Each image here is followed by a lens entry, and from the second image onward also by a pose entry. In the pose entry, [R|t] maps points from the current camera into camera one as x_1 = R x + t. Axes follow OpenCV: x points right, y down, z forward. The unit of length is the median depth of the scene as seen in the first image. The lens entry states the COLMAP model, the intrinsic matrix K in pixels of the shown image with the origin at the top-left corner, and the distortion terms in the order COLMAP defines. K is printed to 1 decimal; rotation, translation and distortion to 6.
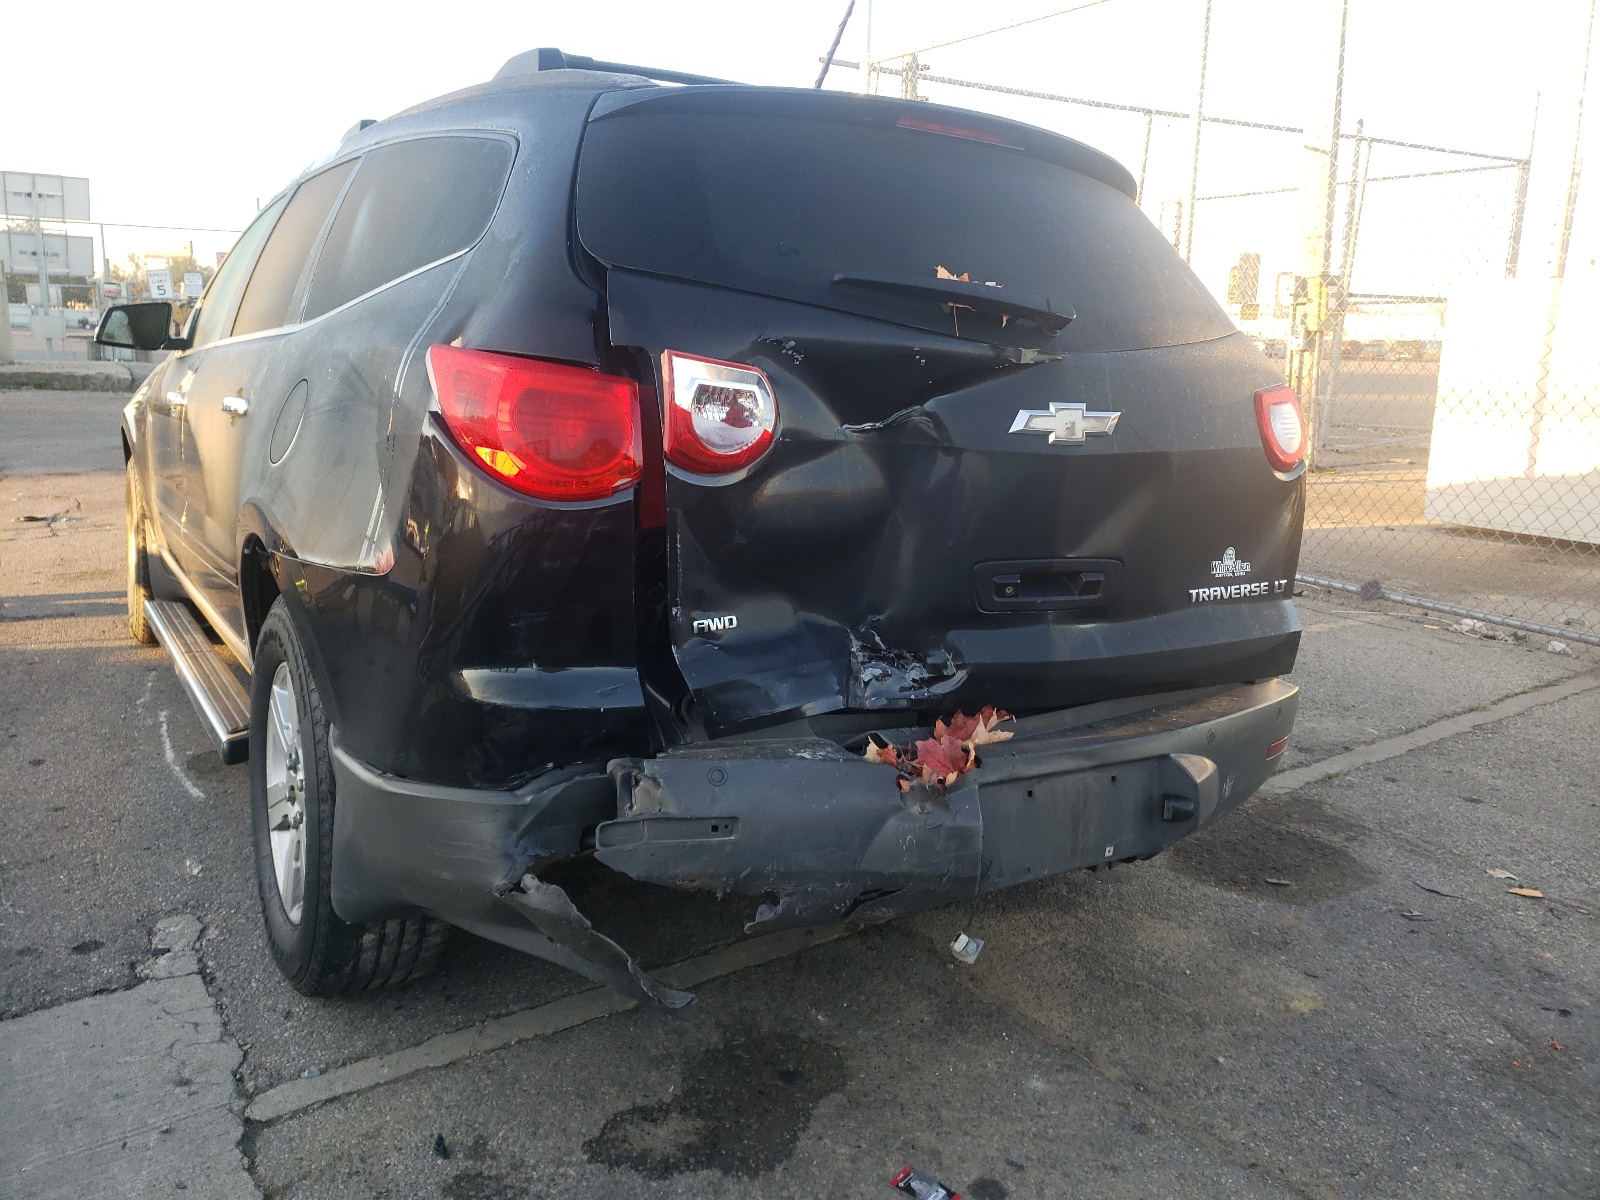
lens RADIAL K [[1315.3, 0, 809.1], [0, 1315.3, 600.4], [0, 0, 1]] dist [0.027794, -0.003530]
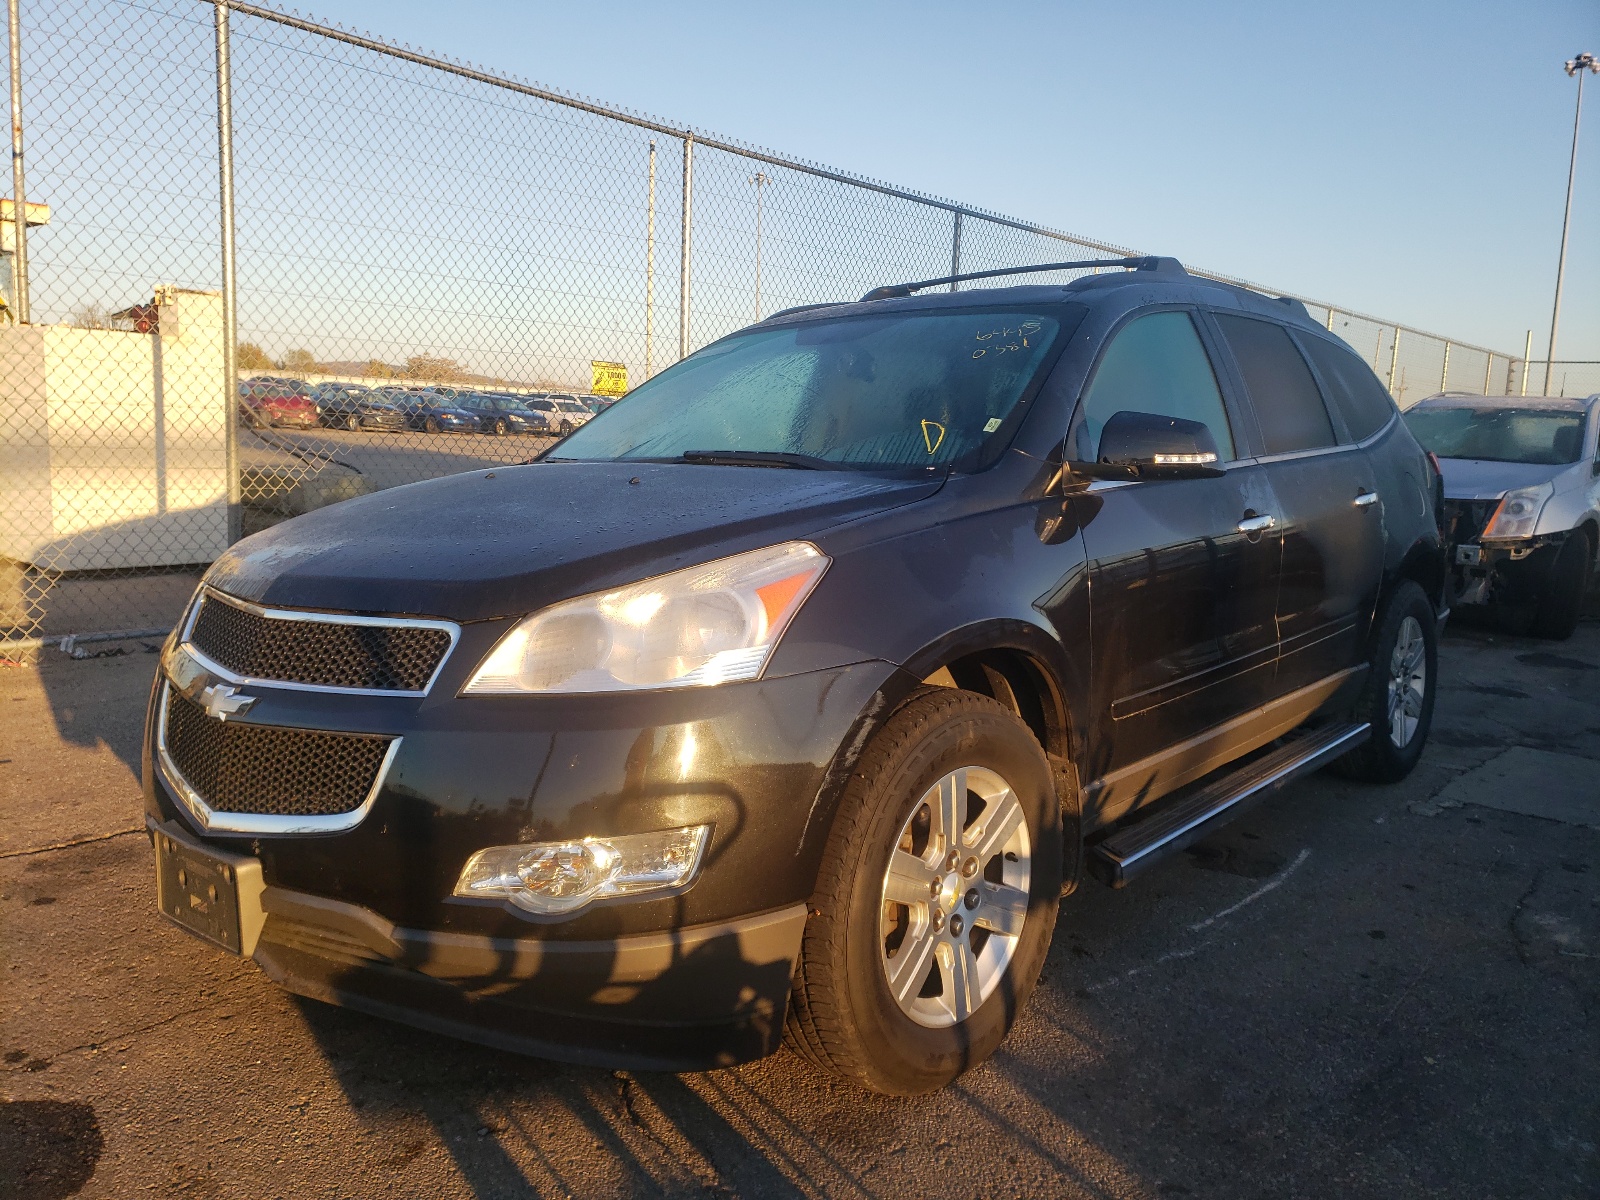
lens RADIAL K [[1315.3, 0, 809.1], [0, 1315.3, 600.4], [0, 0, 1]] dist [0.027794, -0.003530]
pose [[-0.354822, -0.156142, 0.921803, -2.008042], [0.142062, 0.965503, 0.218227, -0.562913], [-0.924078, 0.208385, -0.320399, 2.597779]]
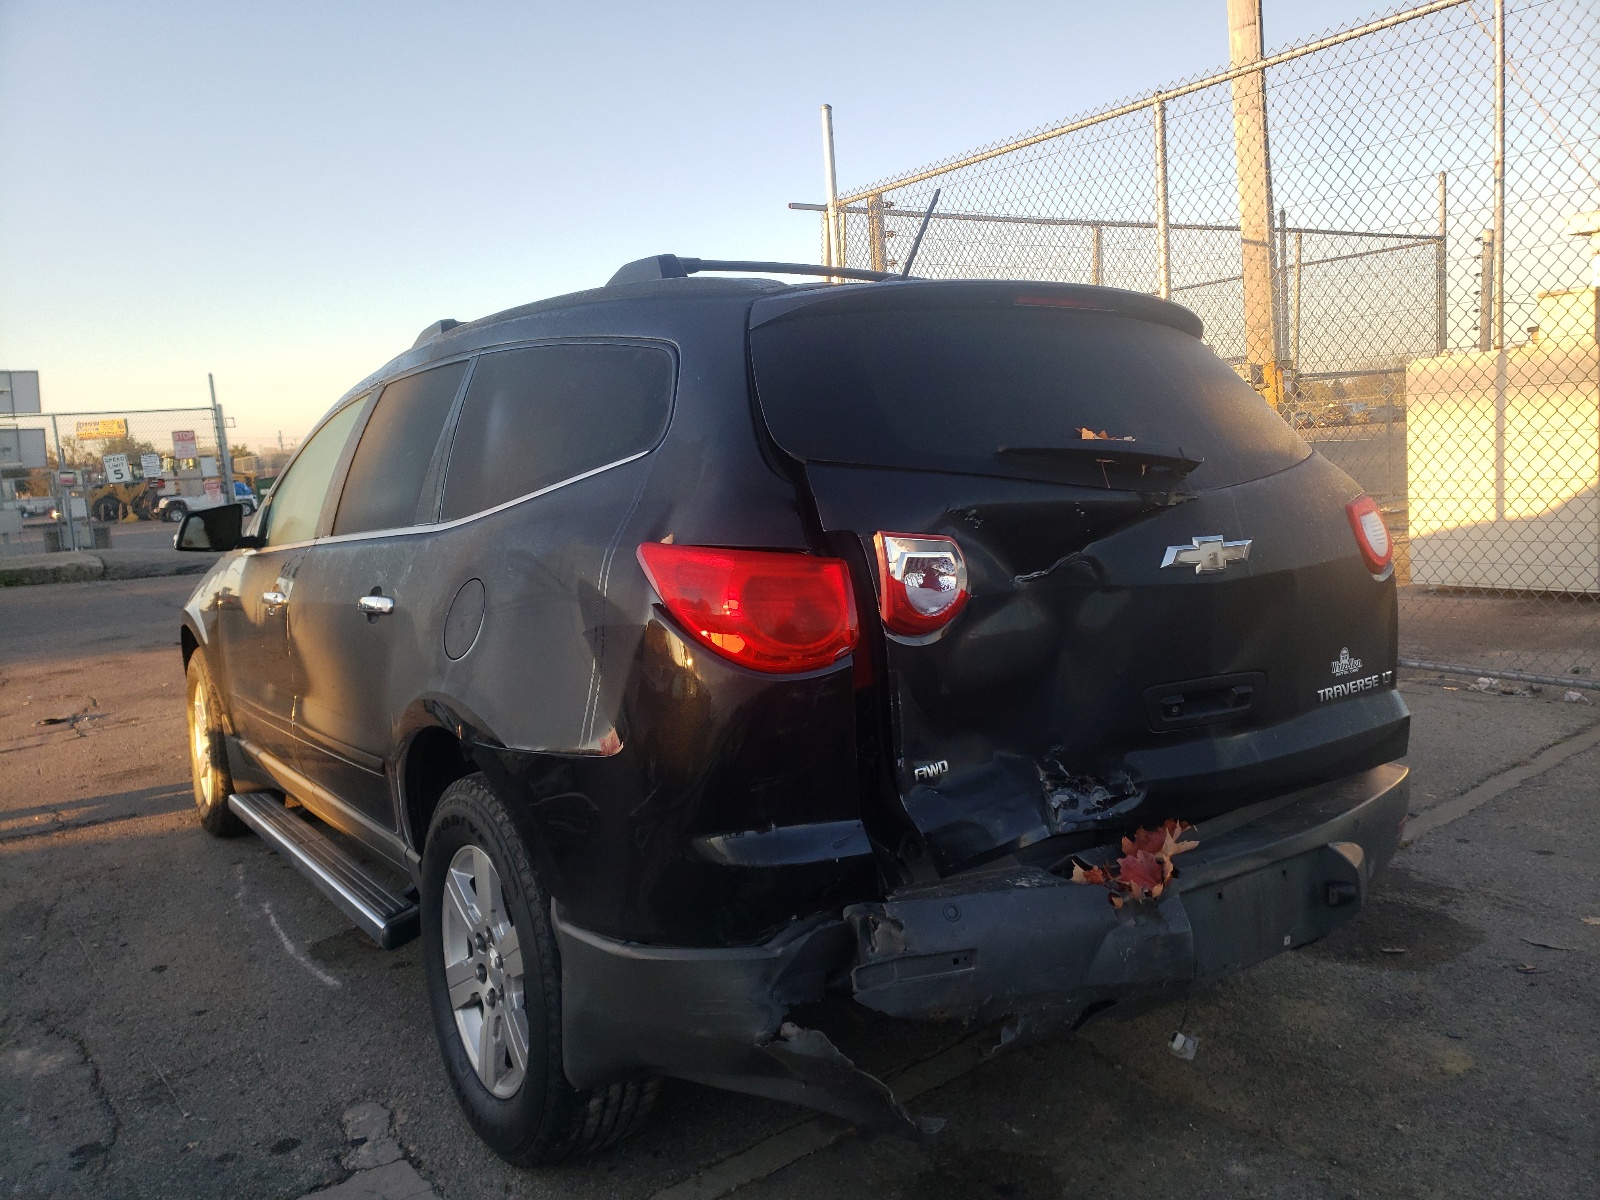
lens RADIAL K [[1316.1, 0, 832.4], [0, 1316.1, 620.8], [0, 0, 1]] dist [0.026340, 0.004120]
pose [[0.993715, -0.099747, 0.050799, -0.158373], [0.103009, 0.992471, -0.066263, -0.033897], [-0.043807, 0.071079, 0.996508, -0.076707]]
